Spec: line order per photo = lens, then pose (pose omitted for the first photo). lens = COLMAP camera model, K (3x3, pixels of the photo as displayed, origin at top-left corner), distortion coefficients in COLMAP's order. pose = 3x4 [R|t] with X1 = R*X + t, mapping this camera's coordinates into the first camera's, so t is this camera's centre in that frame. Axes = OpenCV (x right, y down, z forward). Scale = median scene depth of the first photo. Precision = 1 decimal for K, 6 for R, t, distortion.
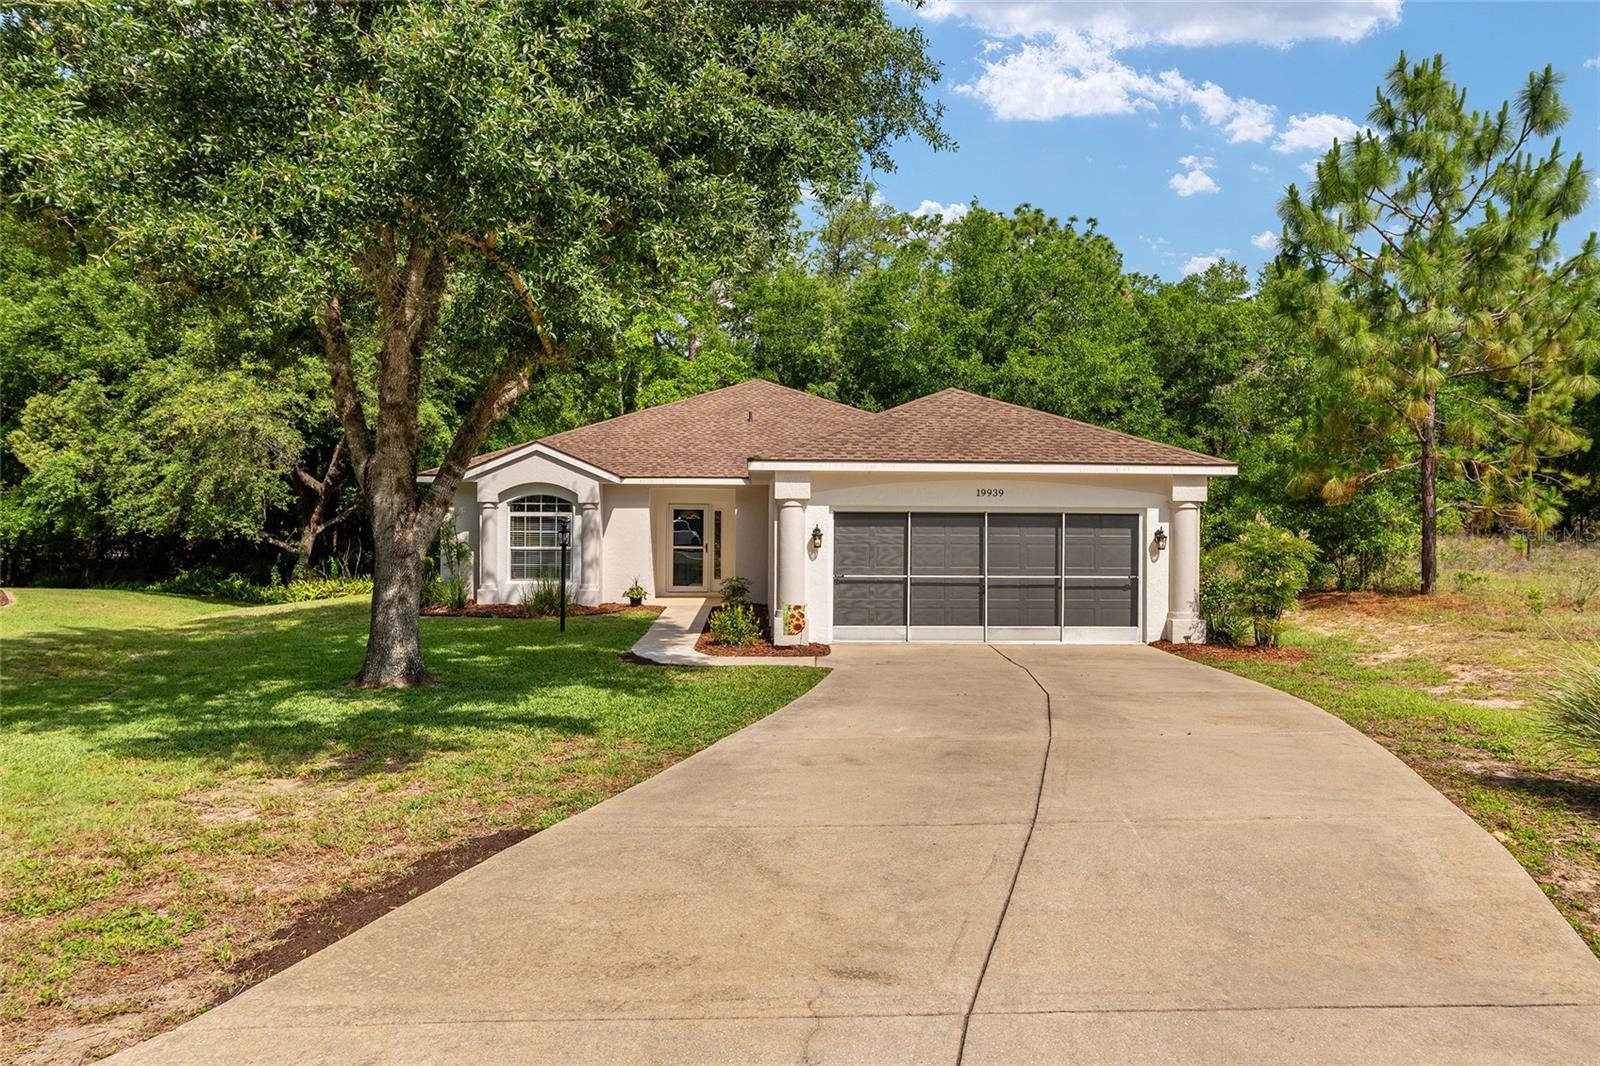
lens RADIAL K [[1070.4, 0, 800.1], [0, 1070.4, 516.5], [0, 0, 1]] dist [-0.003322, -0.001672]
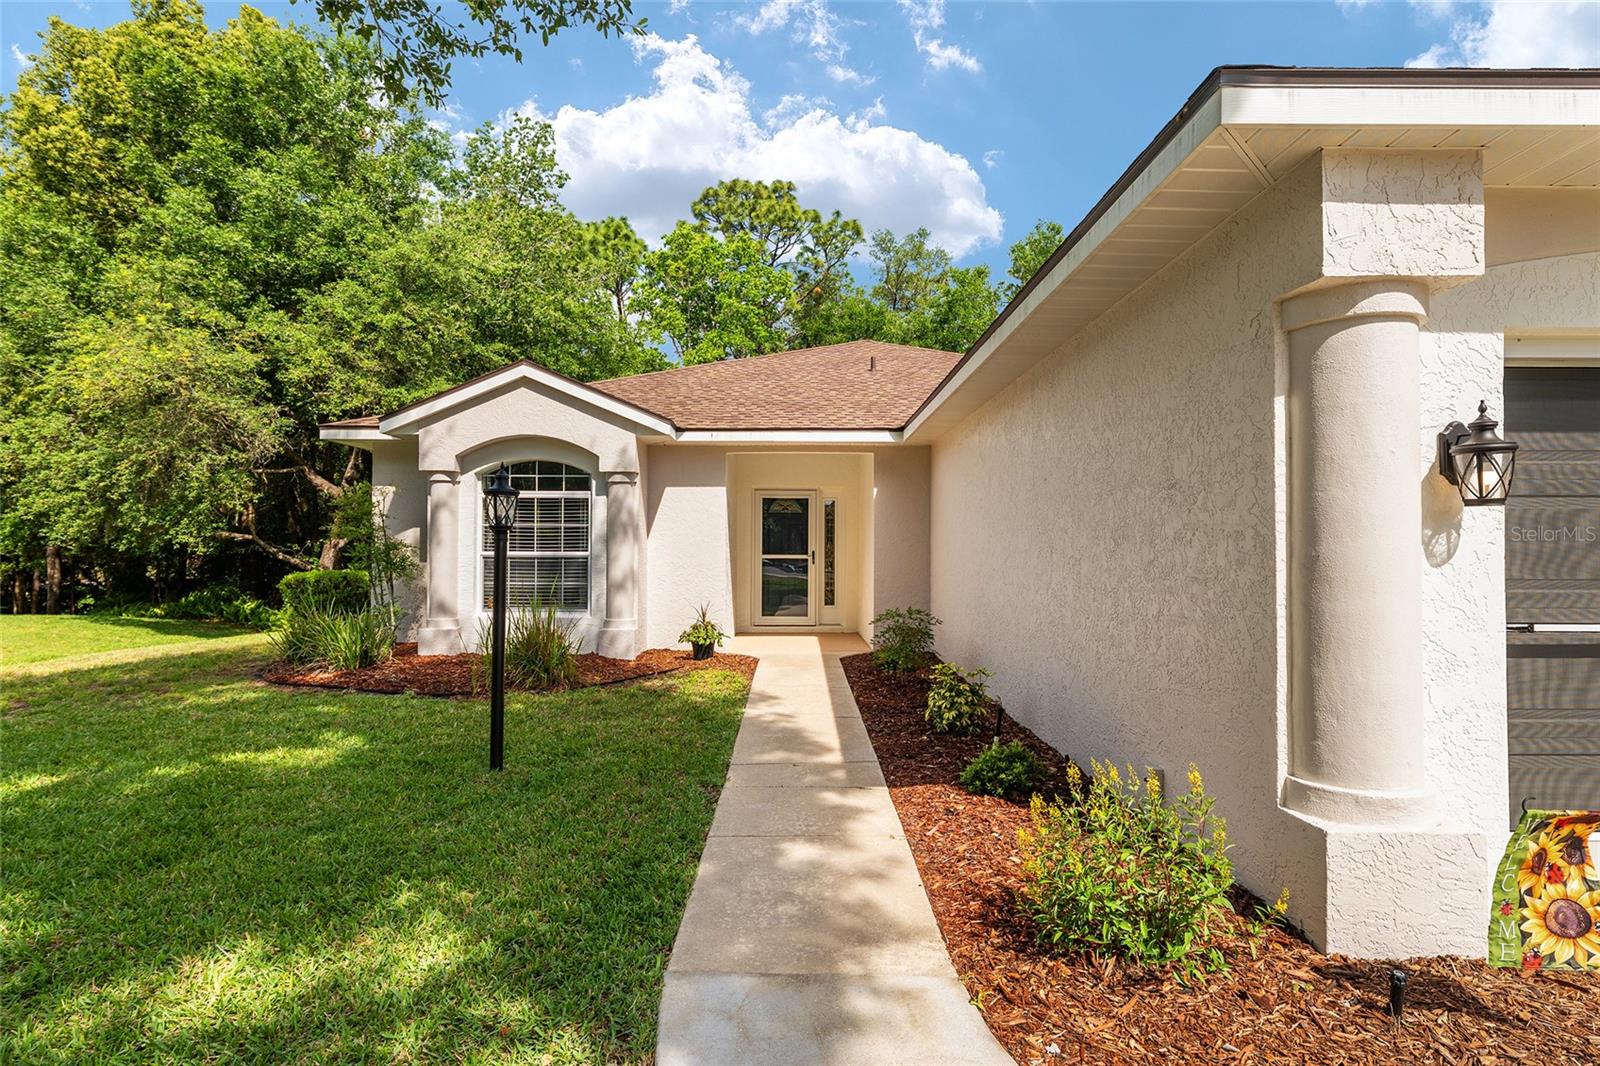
lens RADIAL K [[771.5, 0, 802.6], [0, 771.5, 539.8], [0, 0, 1]] dist [0.000843, 0.000302]
pose [[0.999386, -0.003643, -0.034834, -0.088206], [0.003244, 0.999929, -0.011497, 0.027142], [0.034873, 0.011377, 0.999327, 0.603602]]
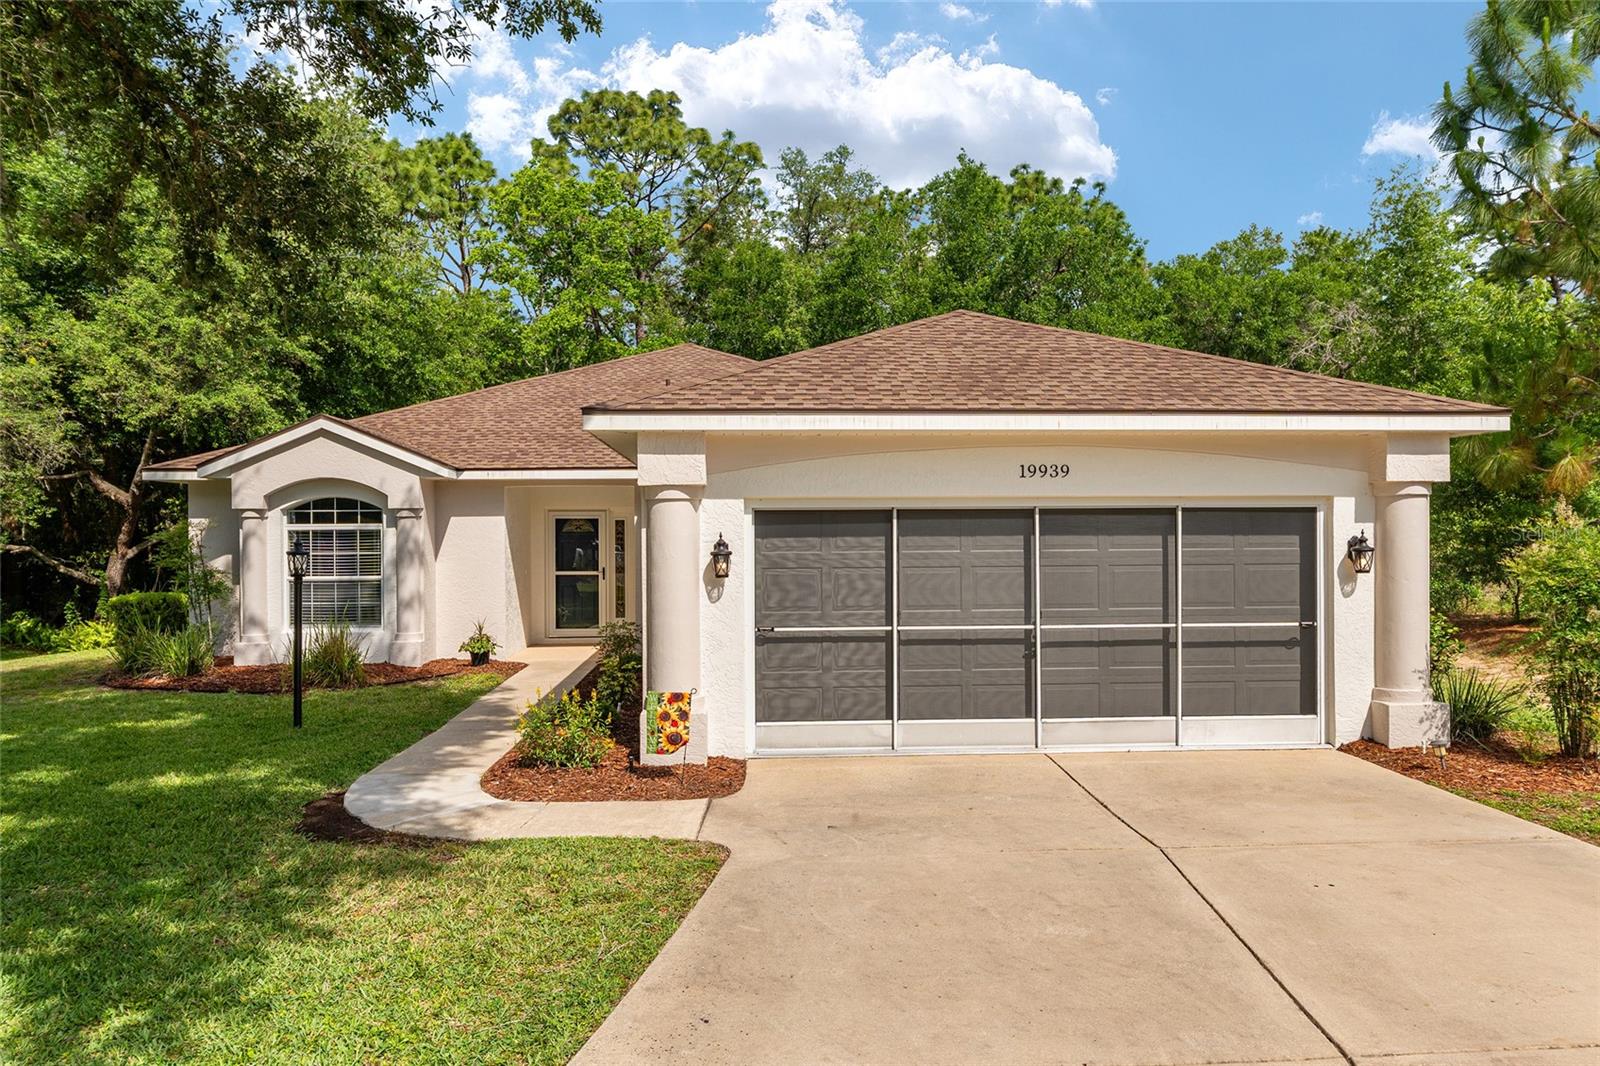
lens RADIAL K [[1070.4, 0, 796.5], [0, 1070.4, 537.6], [0, 0, 1]] dist [-0.003322, -0.001672]
pose [[0.999849, -0.012485, 0.012057, 0.034081], [0.012444, 0.999917, 0.003444, 0.005753], [-0.012099, -0.003293, 0.999921, 0.342275]]
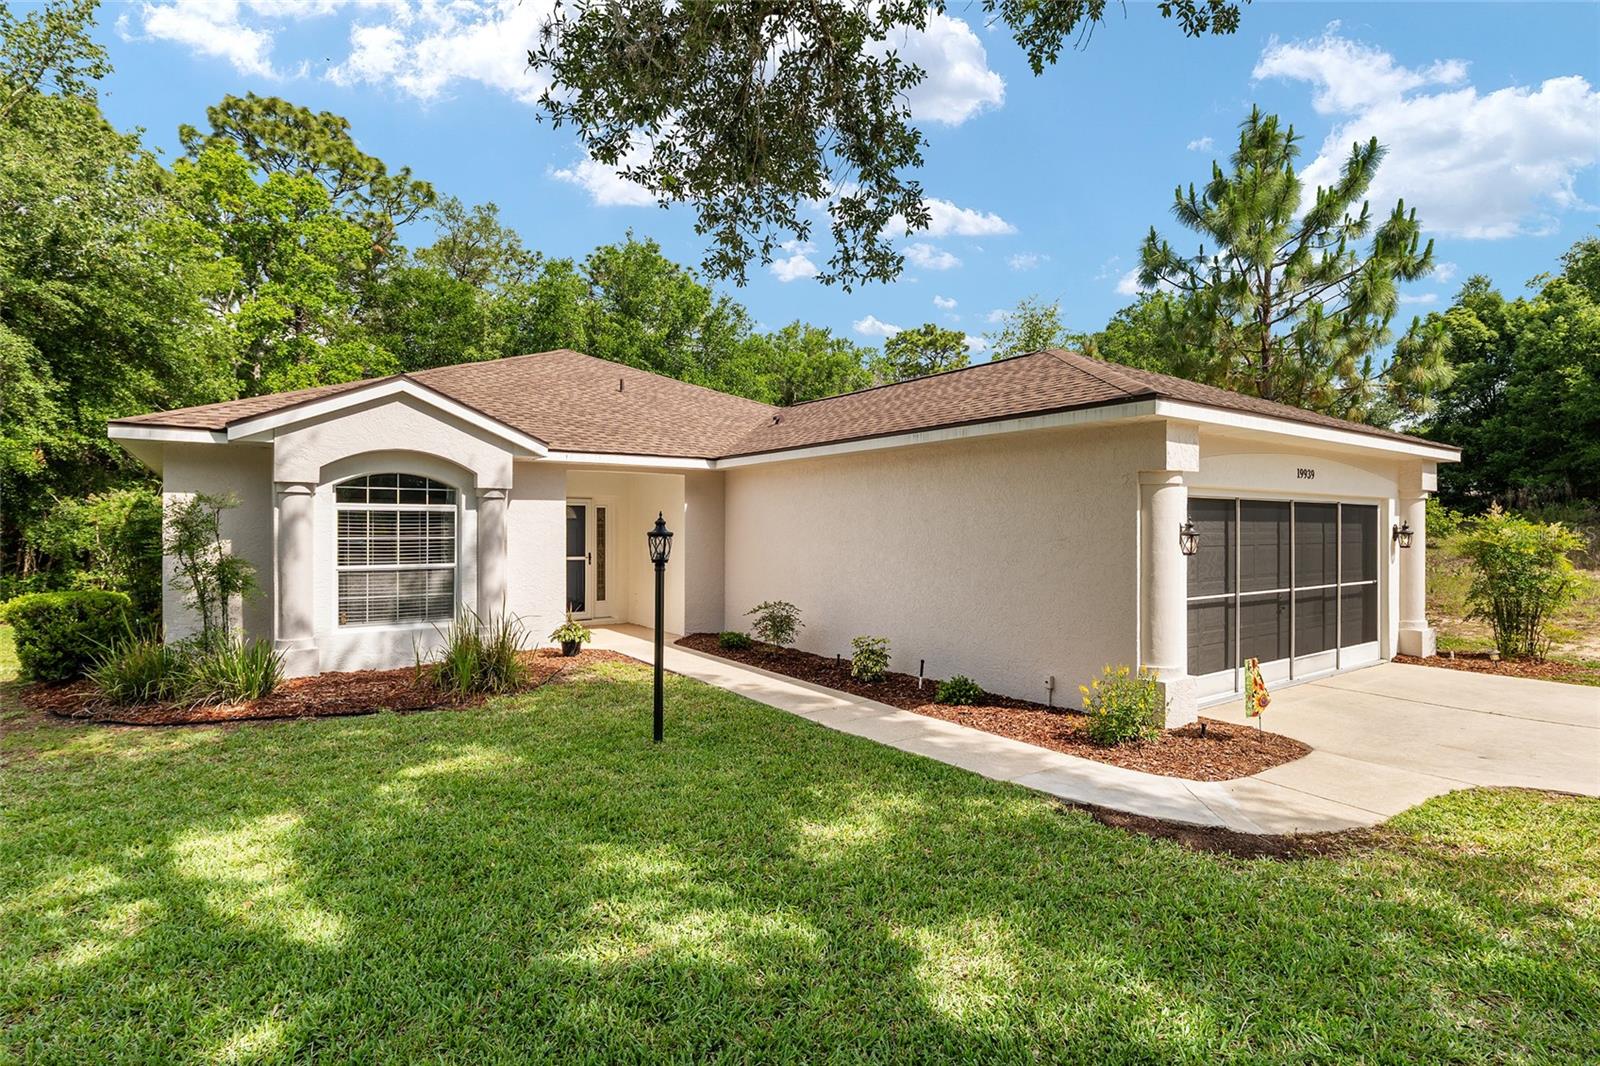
lens RADIAL K [[771.5, 0, 788.3], [0, 771.5, 540.3], [0, 0, 1]] dist [0.000843, 0.000302]
pose [[0.843725, -0.014183, 0.536589, -0.290710], [0.004302, 0.999797, 0.019663, 0.008128], [-0.536759, -0.014282, 0.843615, 0.549507]]
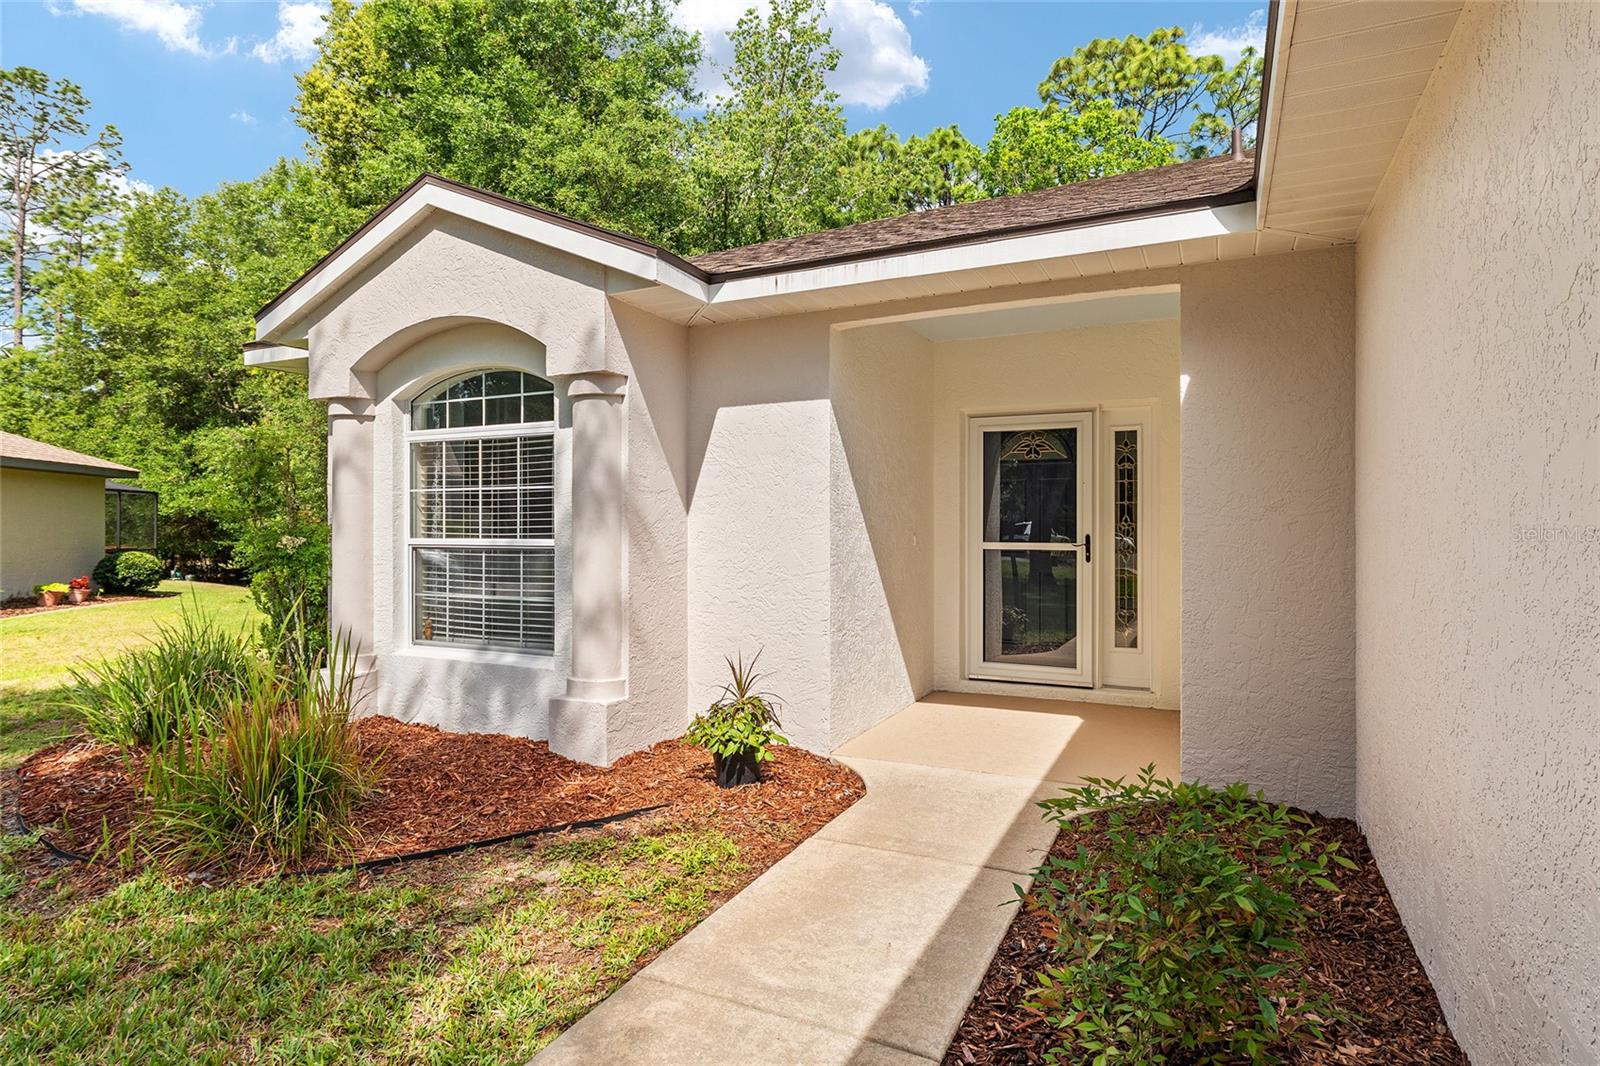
lens RADIAL K [[846.0, 0, 801.9], [0, 846.0, 522.9], [0, 0, 1]] dist [0.006817, 0.000827]
pose [[0.877742, -0.008602, -0.479057, -0.047356], [0.005927, 0.999957, -0.007096, 0.026053], [0.479097, 0.003389, 0.877755, 0.840788]]
